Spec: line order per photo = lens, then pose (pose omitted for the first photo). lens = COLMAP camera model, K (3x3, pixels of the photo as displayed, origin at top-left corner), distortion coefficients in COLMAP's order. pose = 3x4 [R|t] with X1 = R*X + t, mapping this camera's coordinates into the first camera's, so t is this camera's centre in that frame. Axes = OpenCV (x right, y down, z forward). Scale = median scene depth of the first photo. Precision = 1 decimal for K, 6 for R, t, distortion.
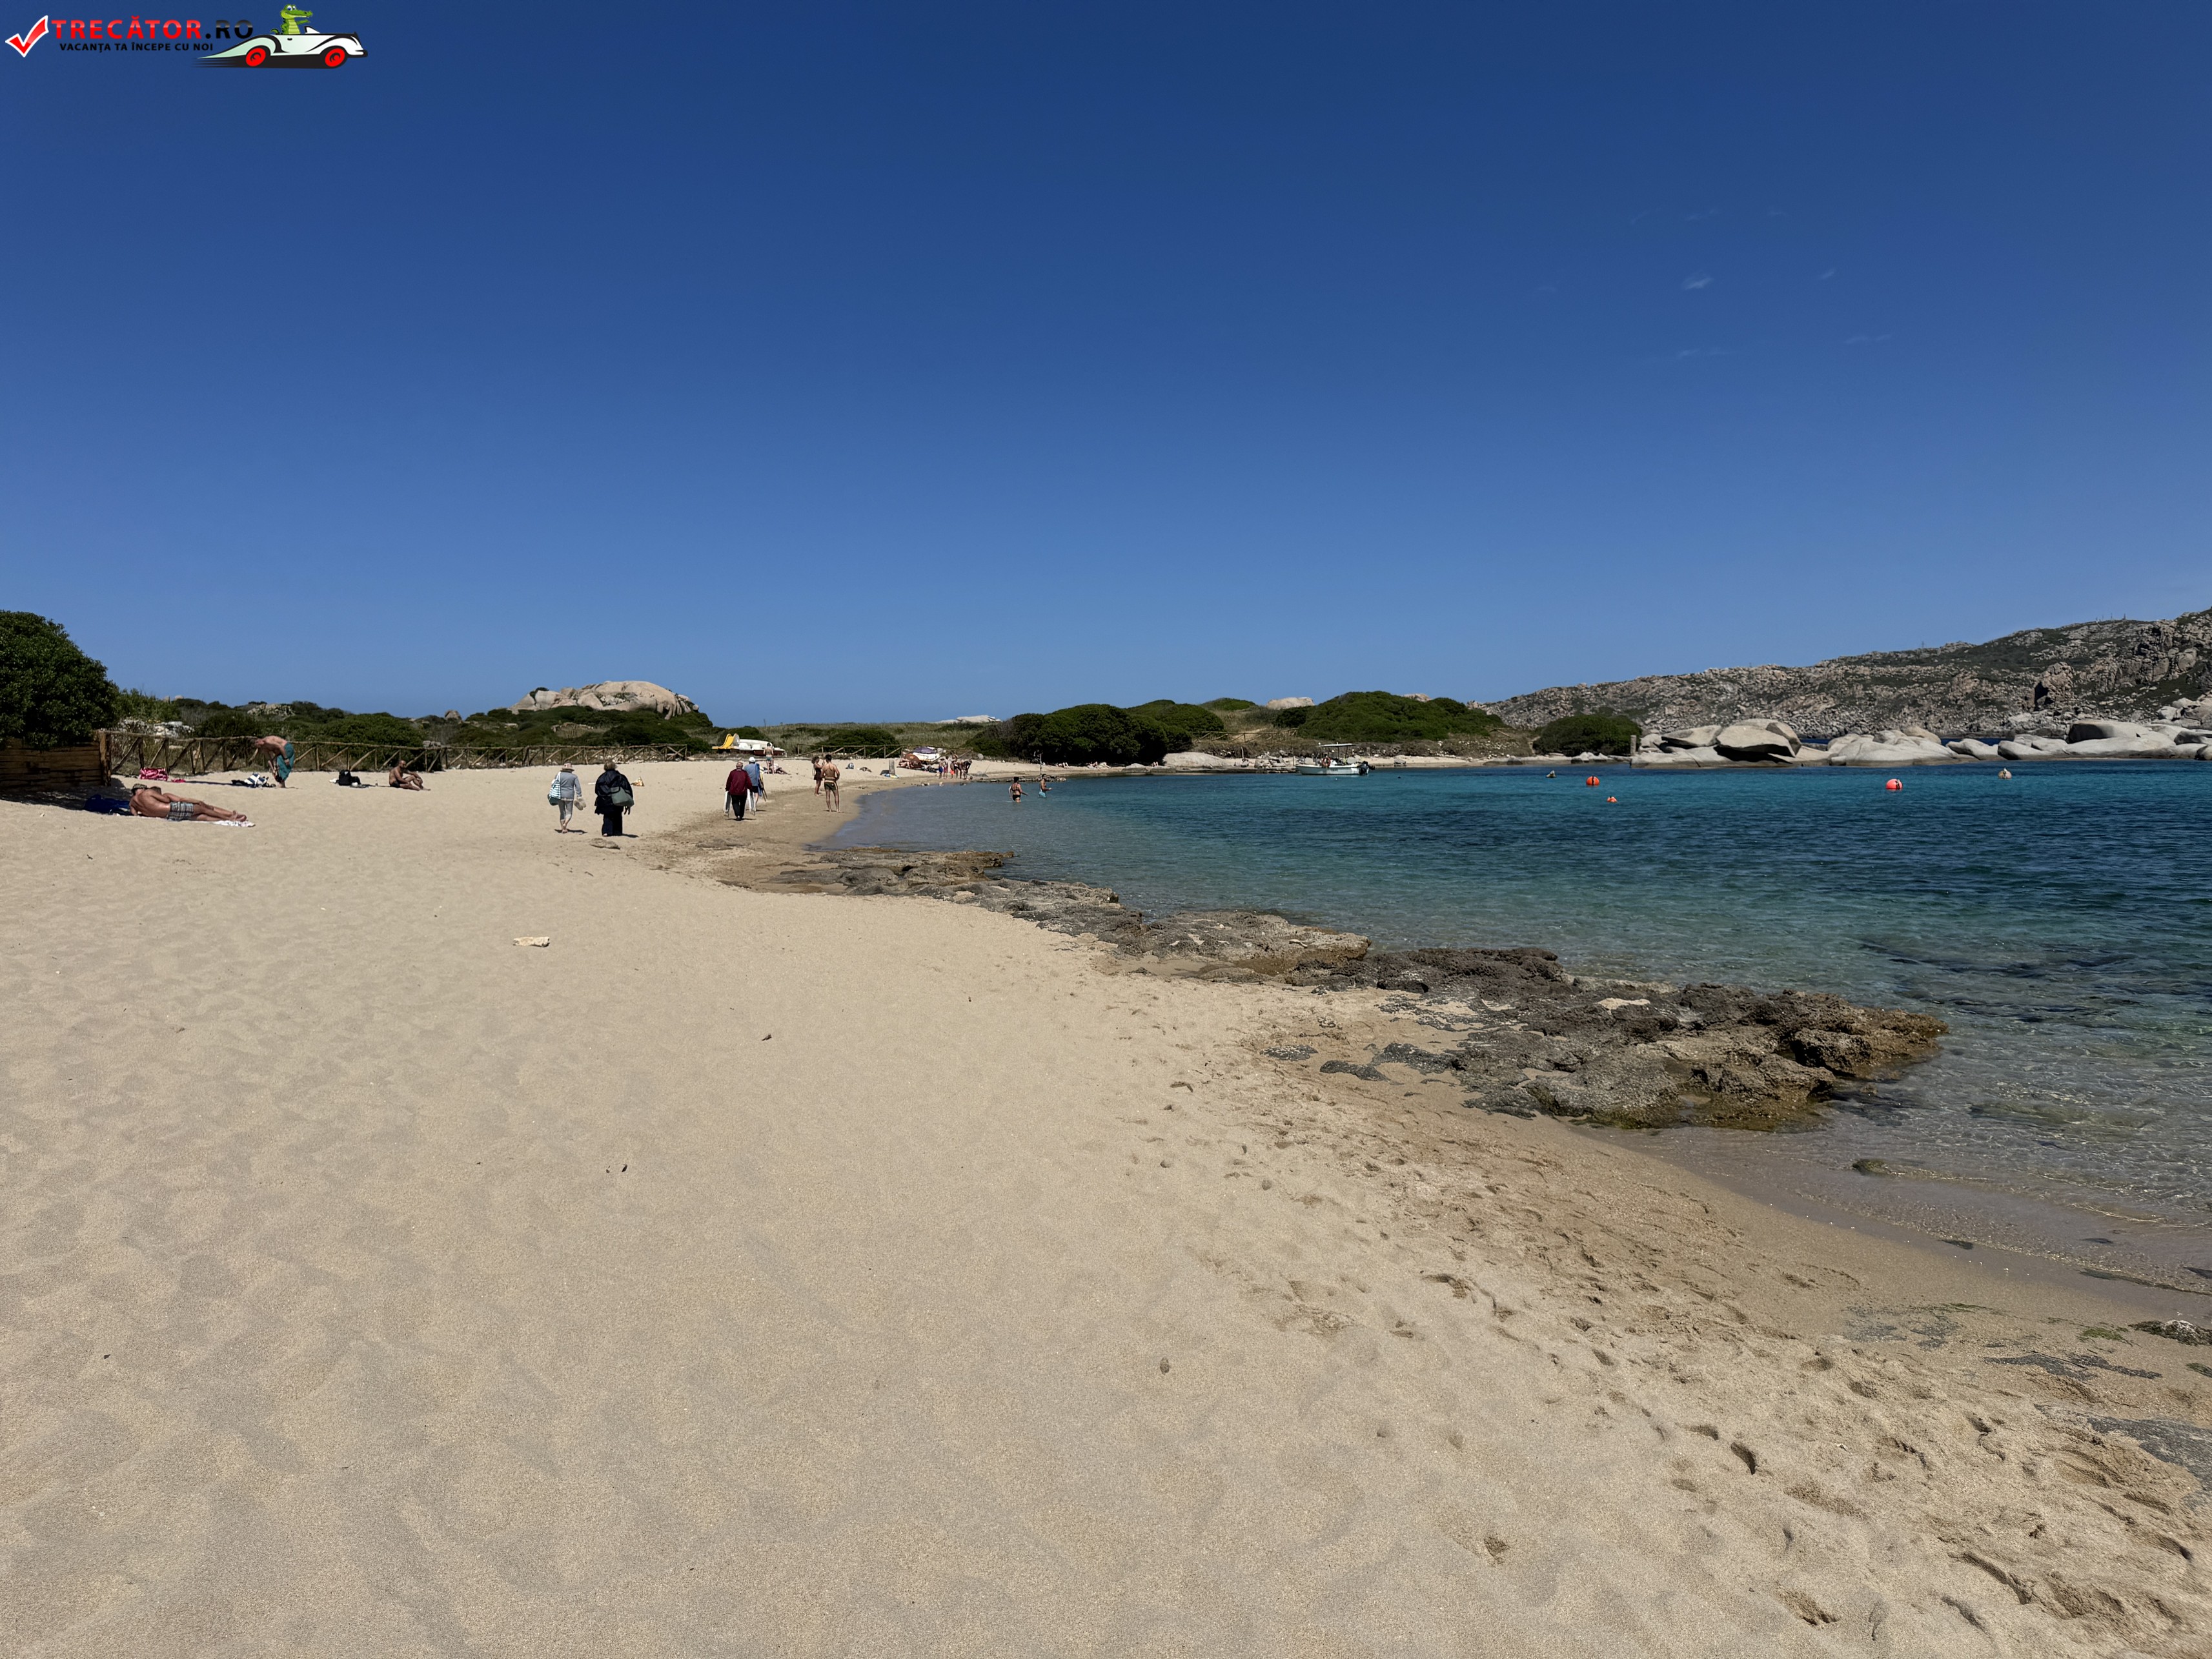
lens RADIAL K [[1548.6, 0, 1104.4], [0, 1548.6, 809.5], [0, 0, 1]] dist [0.040356, -0.054099]
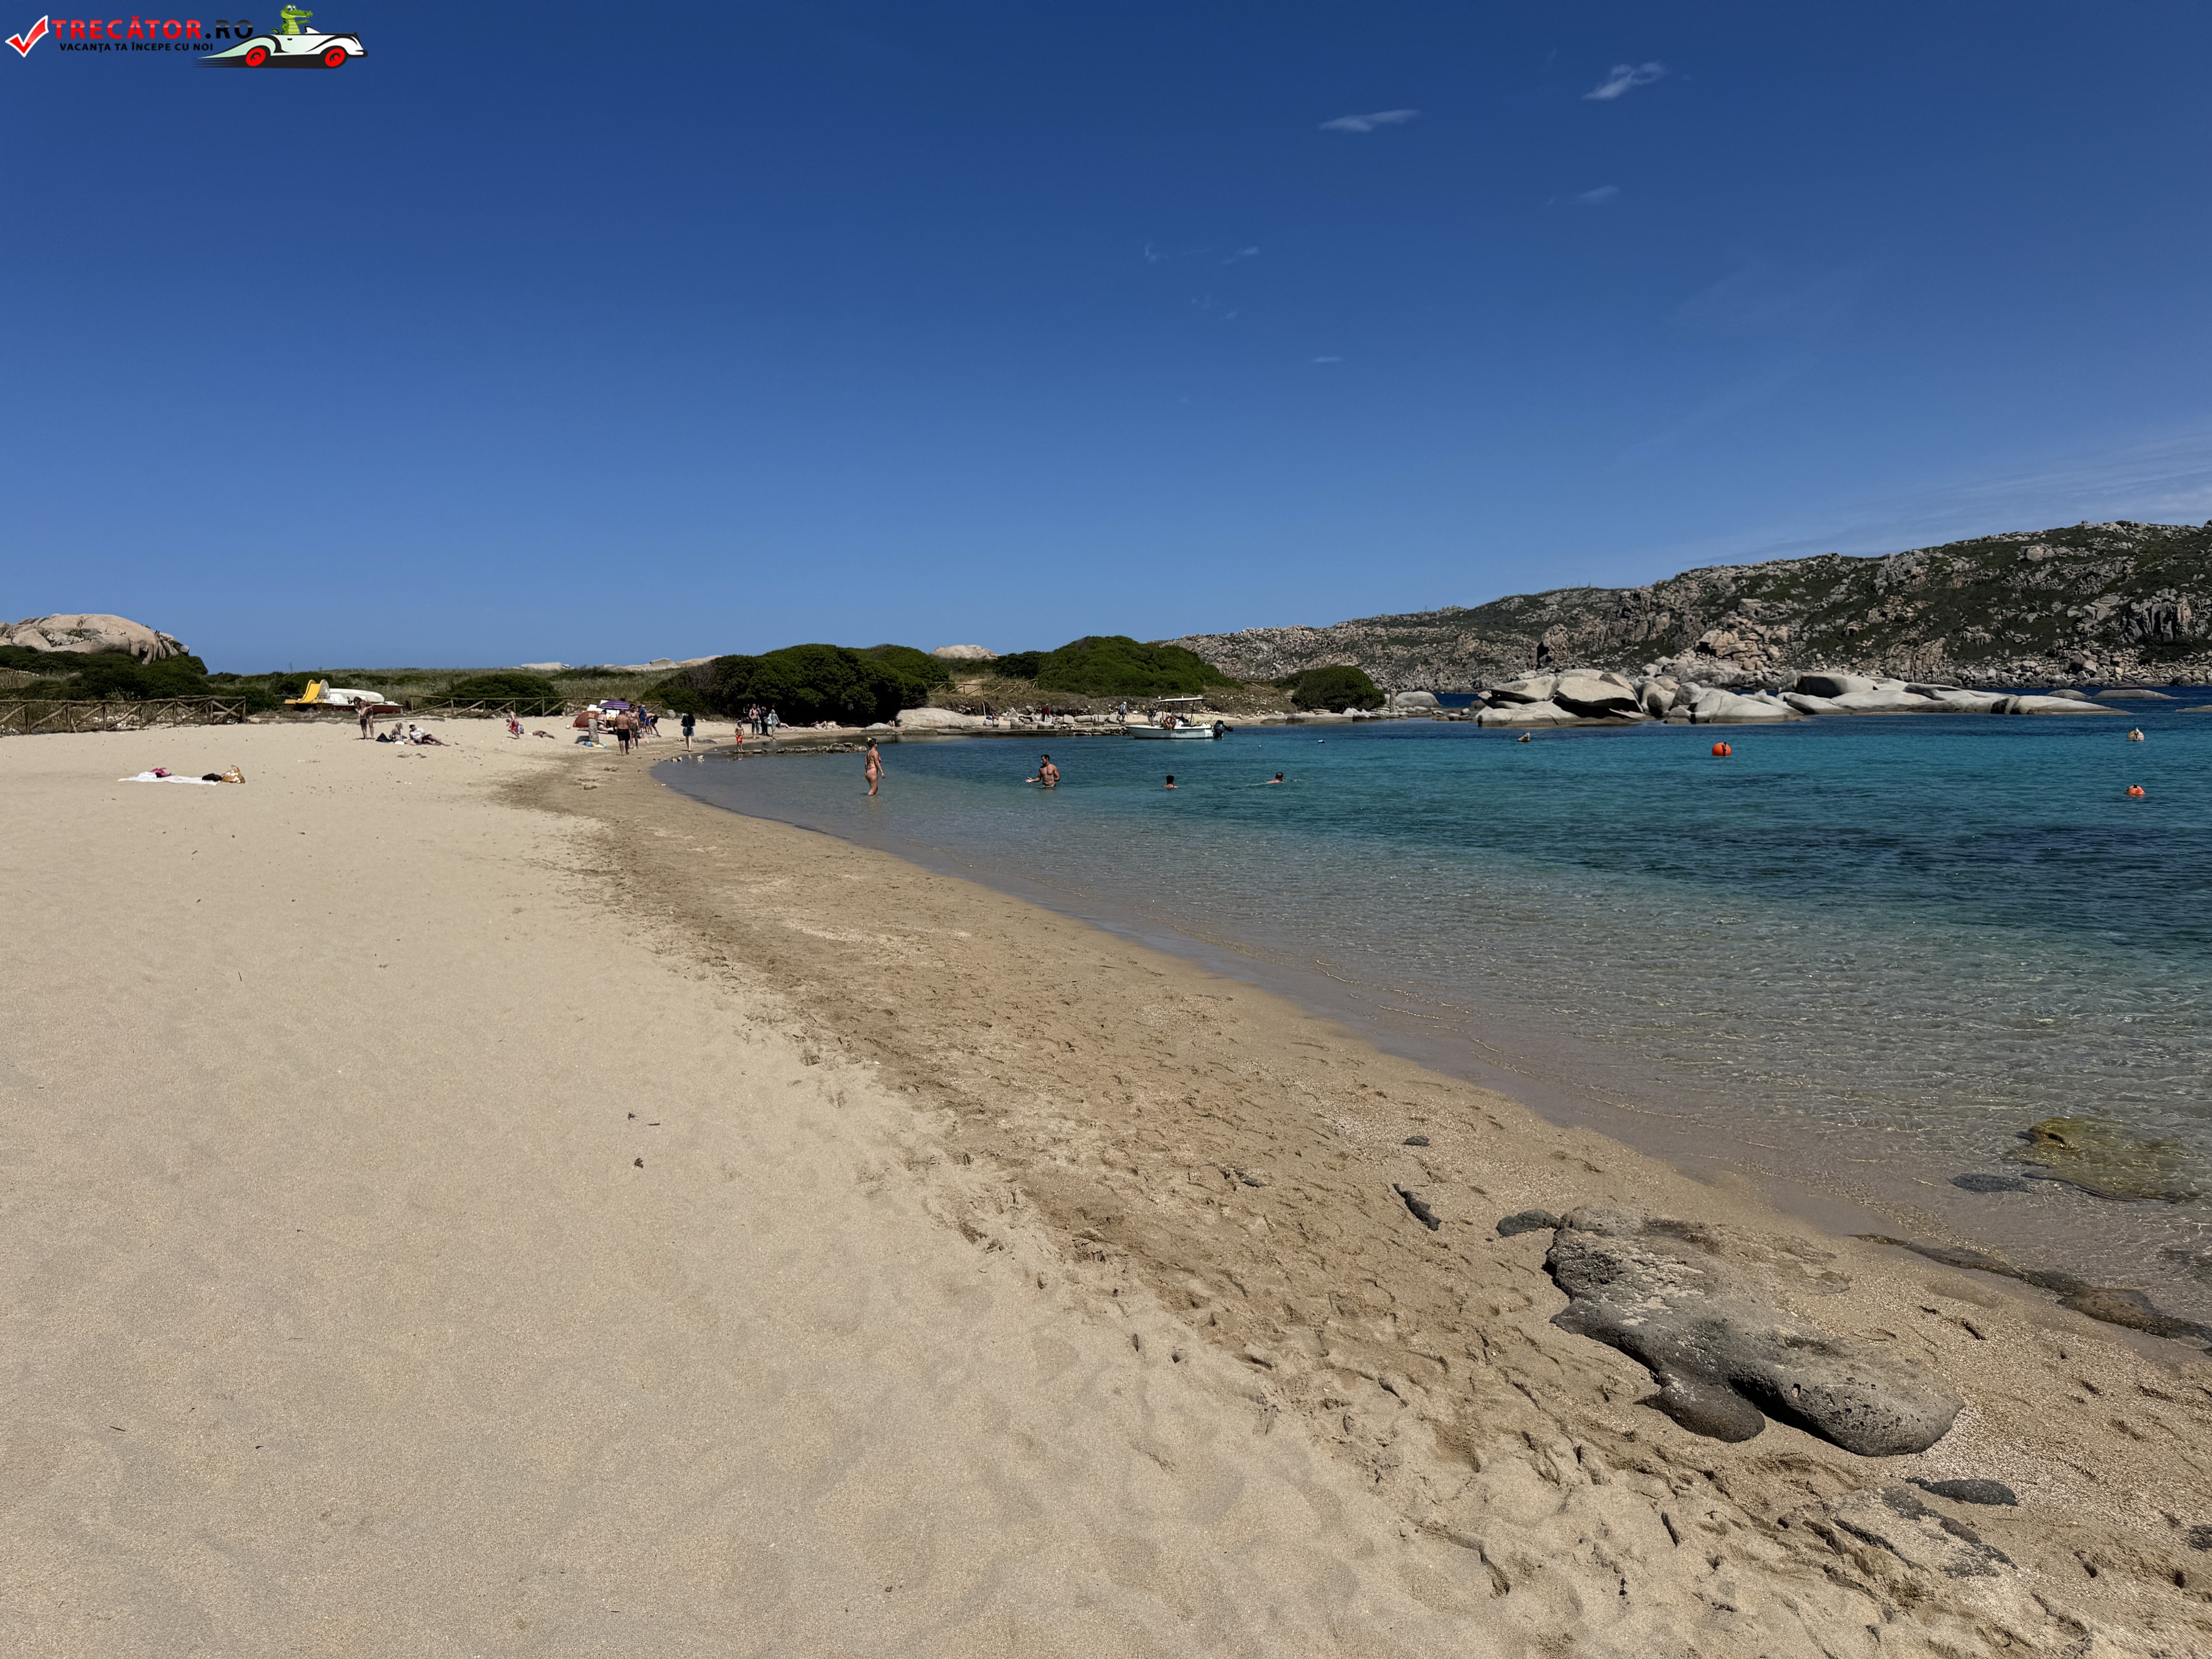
lens RADIAL K [[1548.6, 0, 1088.7], [0, 1548.6, 844.2], [0, 0, 1]] dist [0.040356, -0.054099]
pose [[0.960471, -0.025679, 0.277194, -0.086232], [0.011355, 0.998521, 0.053160, -0.008909], [-0.278149, -0.047911, 0.959342, 0.218570]]
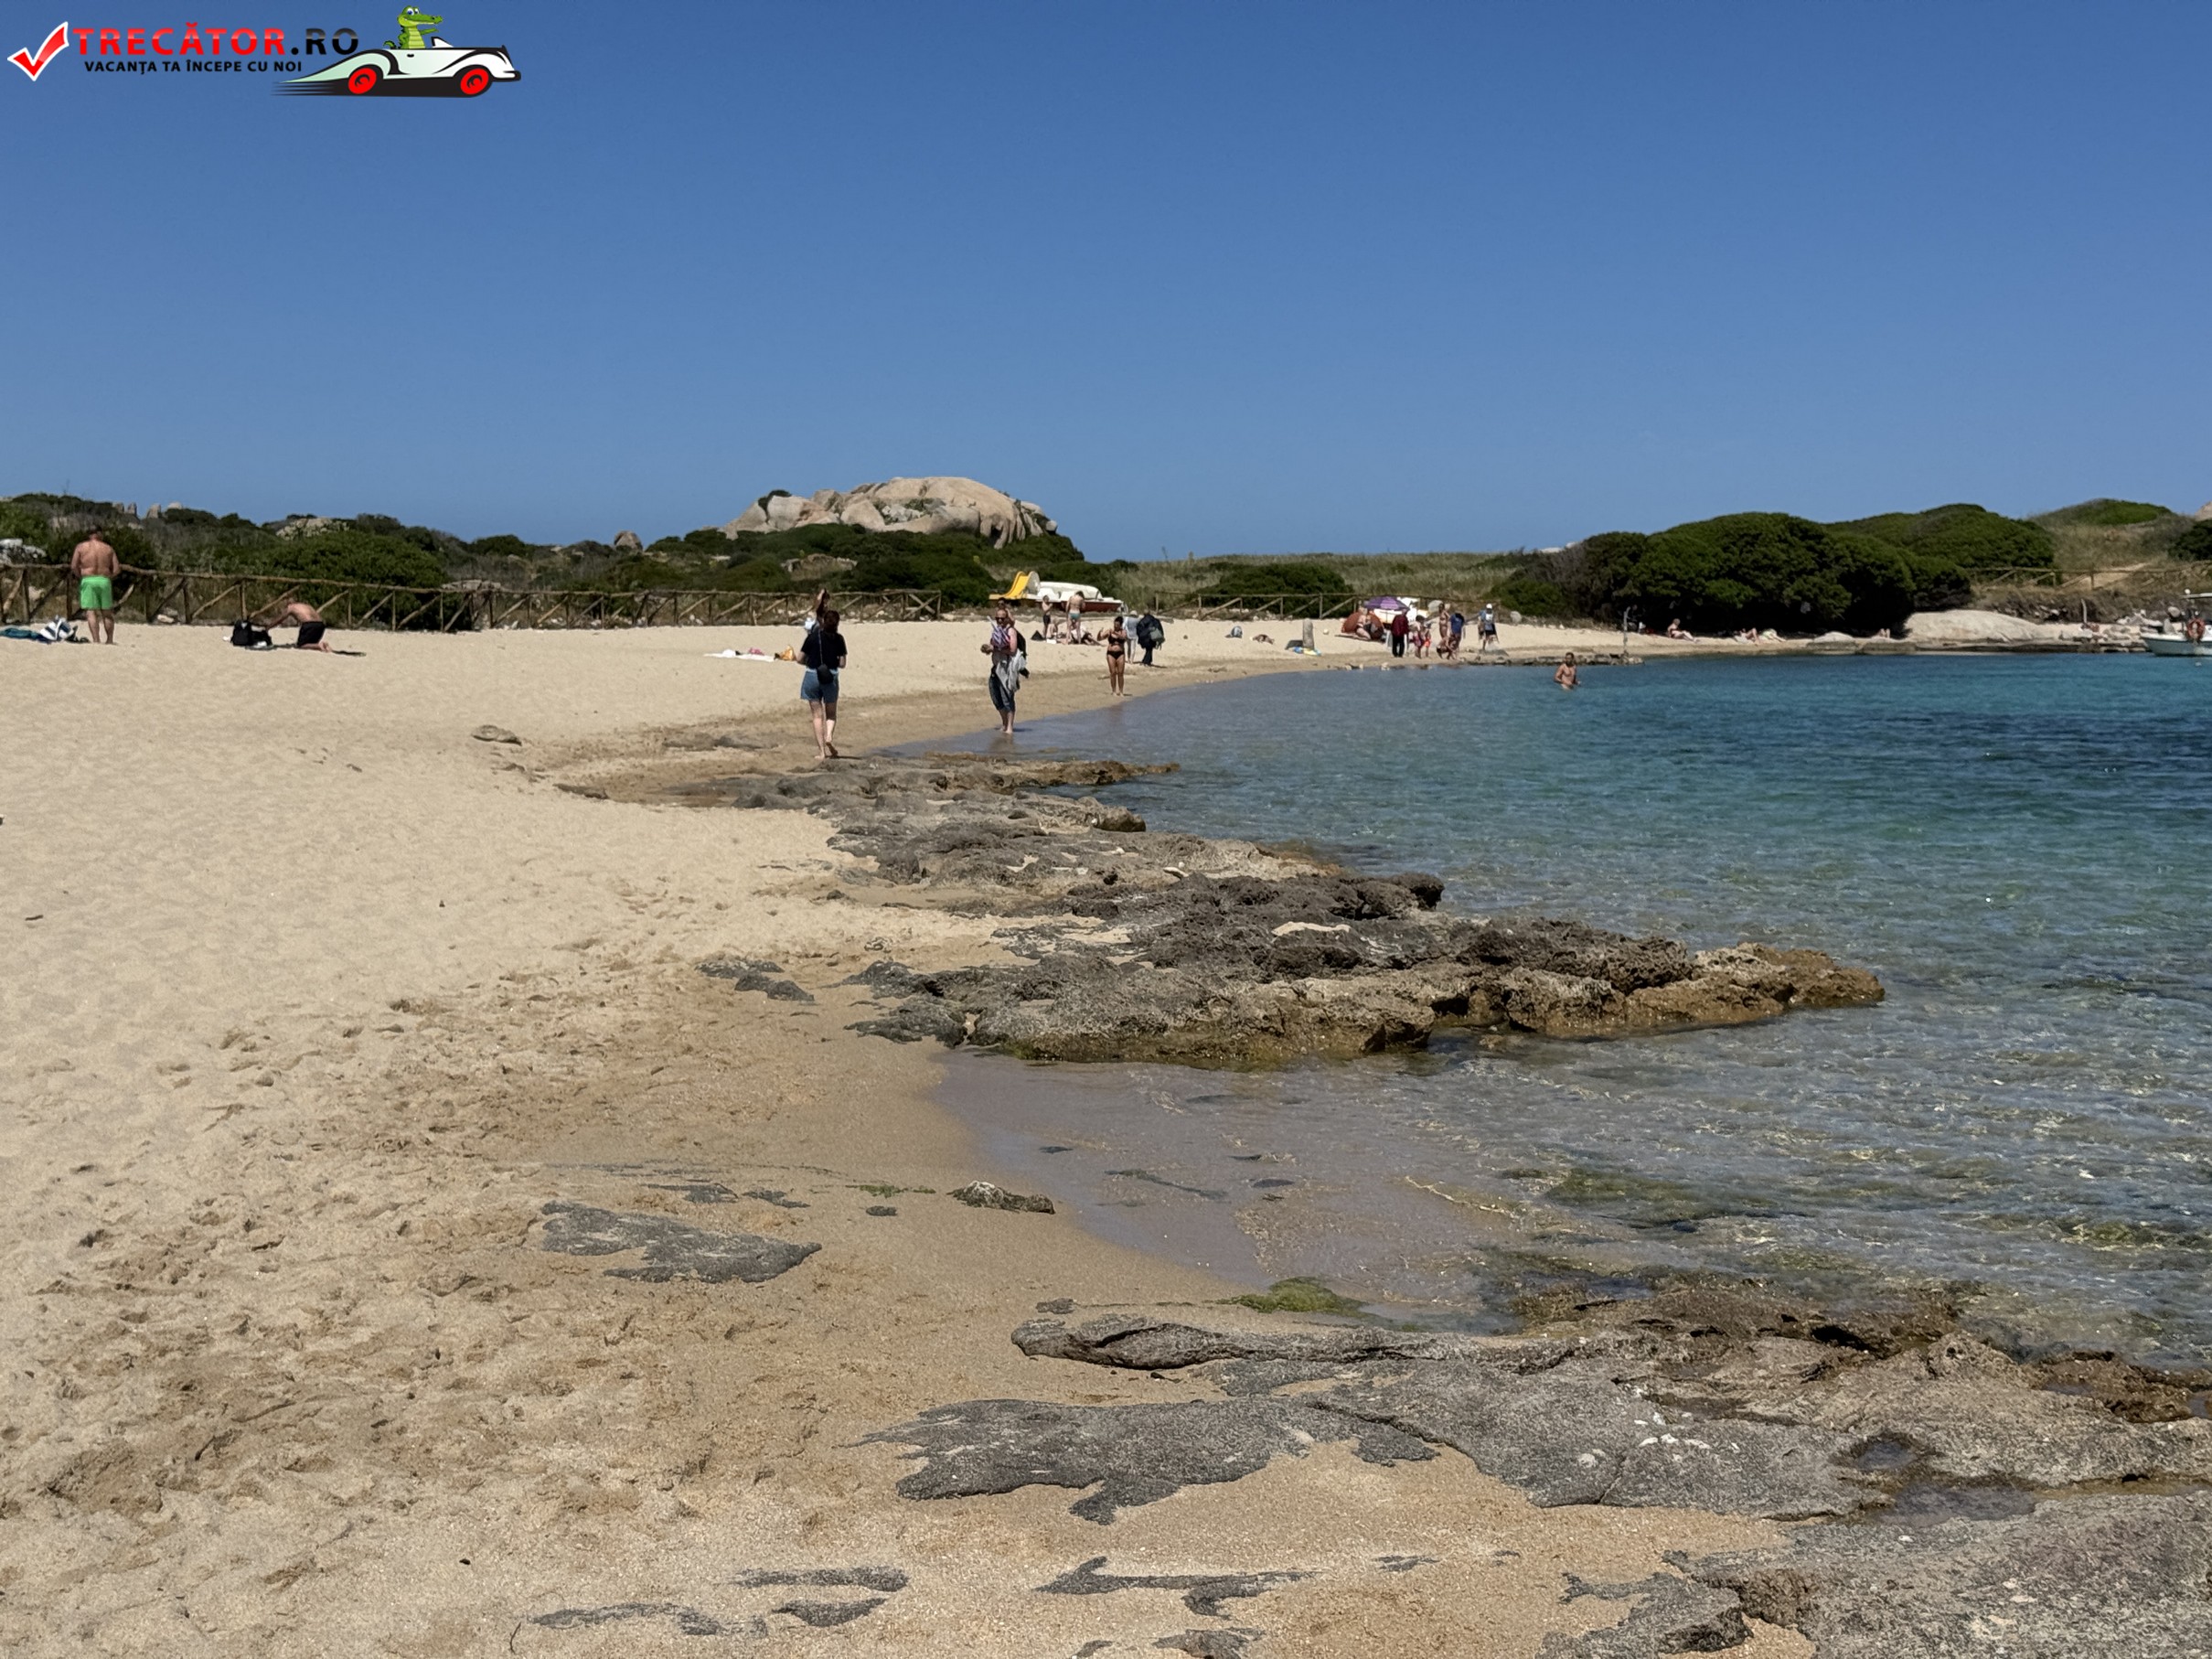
lens RADIAL K [[3064.6, 0, 1089.0], [0, 3064.6, 825.7], [0, 0, 1]] dist [0.130580, 0.000000]
pose [[0.964646, 0.024050, -0.262450, 0.047263], [-0.015870, 0.999321, 0.033243, 0.002934], [0.263071, -0.027903, 0.964373, -0.023496]]
